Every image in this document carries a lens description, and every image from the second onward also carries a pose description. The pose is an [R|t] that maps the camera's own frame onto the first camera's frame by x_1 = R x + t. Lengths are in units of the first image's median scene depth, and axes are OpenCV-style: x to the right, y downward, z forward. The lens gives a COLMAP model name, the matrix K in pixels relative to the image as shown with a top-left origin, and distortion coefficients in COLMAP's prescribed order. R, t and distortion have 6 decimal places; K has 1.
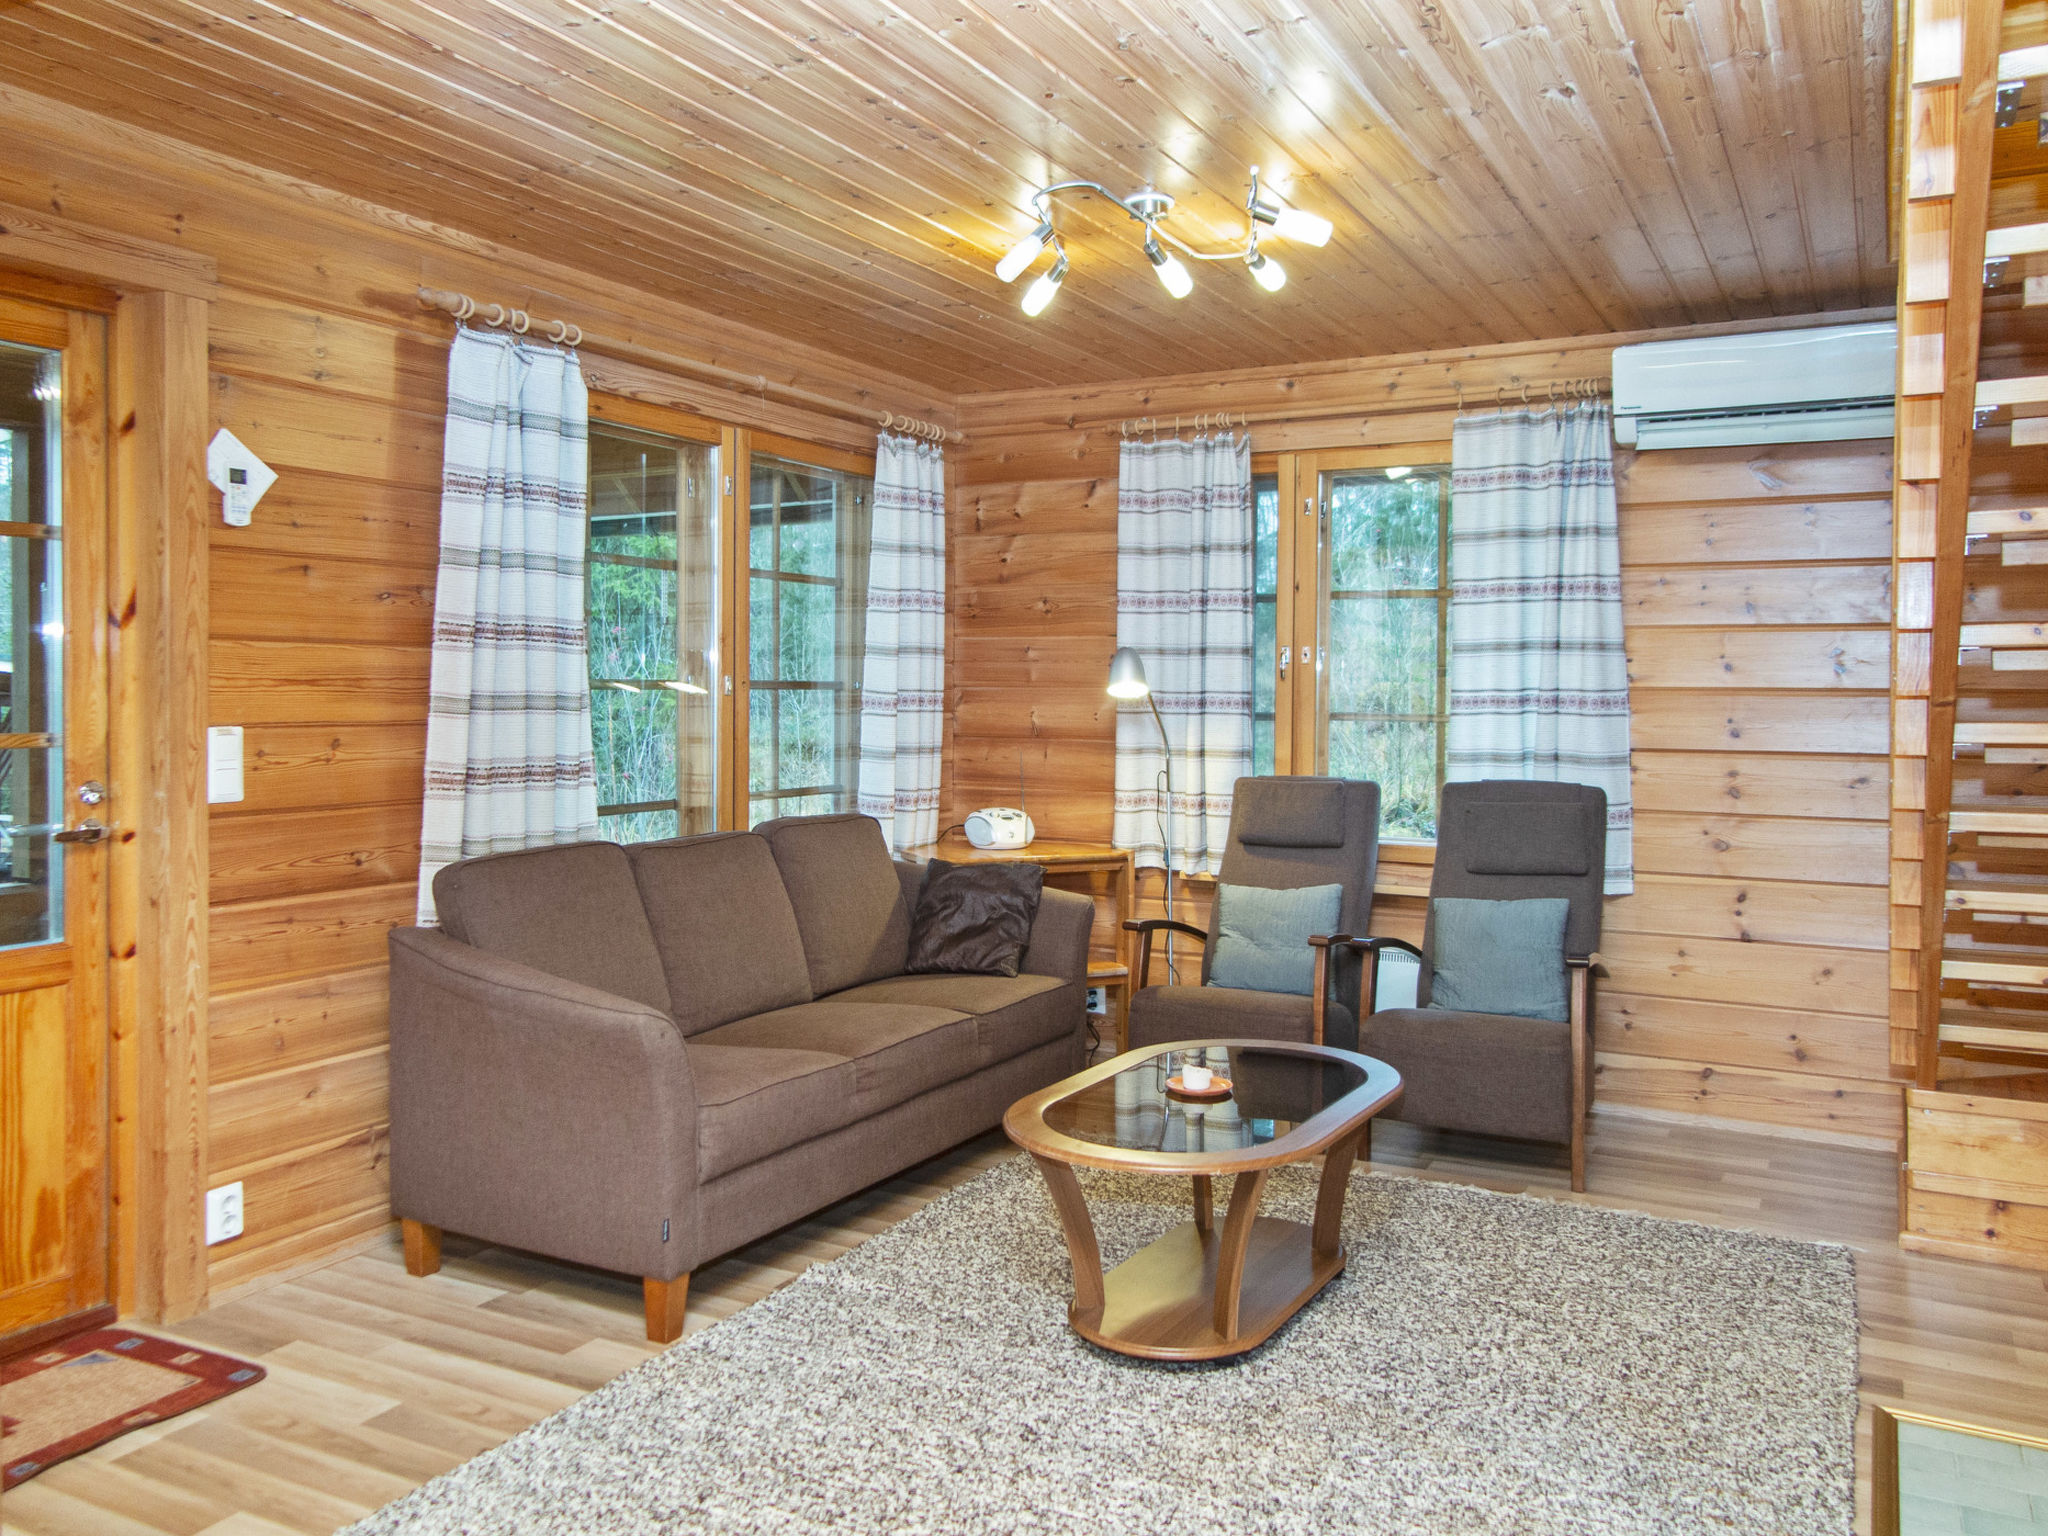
lens RADIAL K [[1619.8, 0, 1016.0], [0, 1619.8, 795.9], [0, 0, 1]] dist [0.012163, 0.002718]
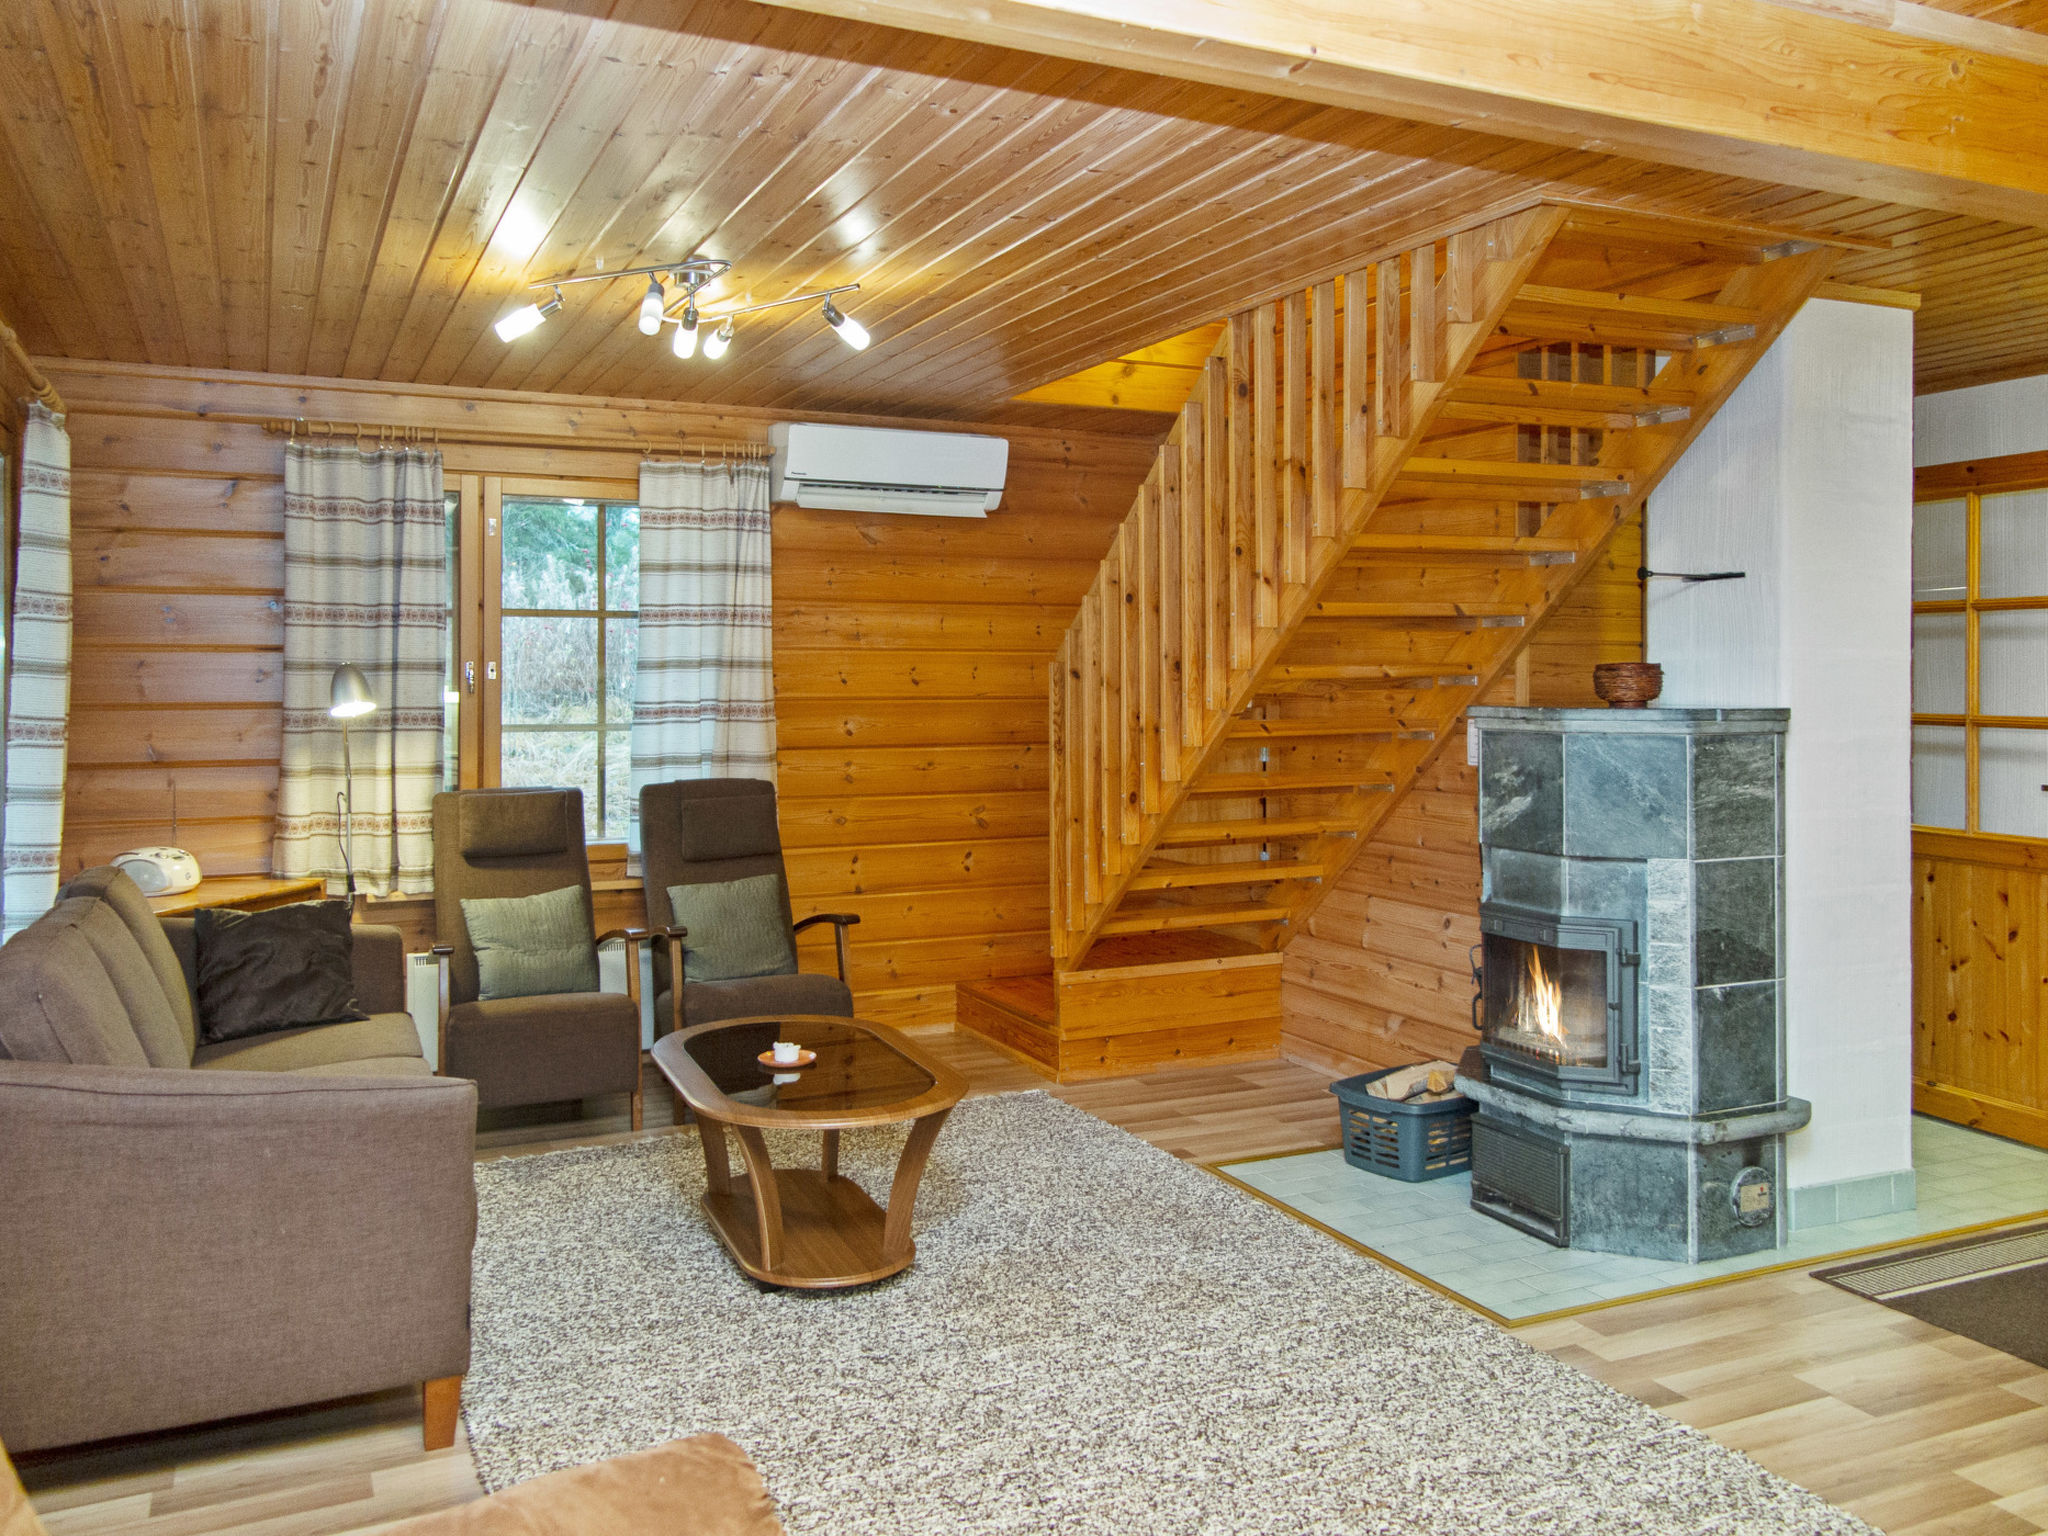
lens RADIAL K [[1619.8, 0, 1033.4], [0, 1619.8, 768.6], [0, 0, 1]] dist [0.012163, 0.002718]
pose [[0.595054, -0.054537, 0.801833, -0.499035], [0.062169, 0.997829, 0.021731, -0.028588], [-0.801278, 0.036918, 0.597153, 0.120615]]
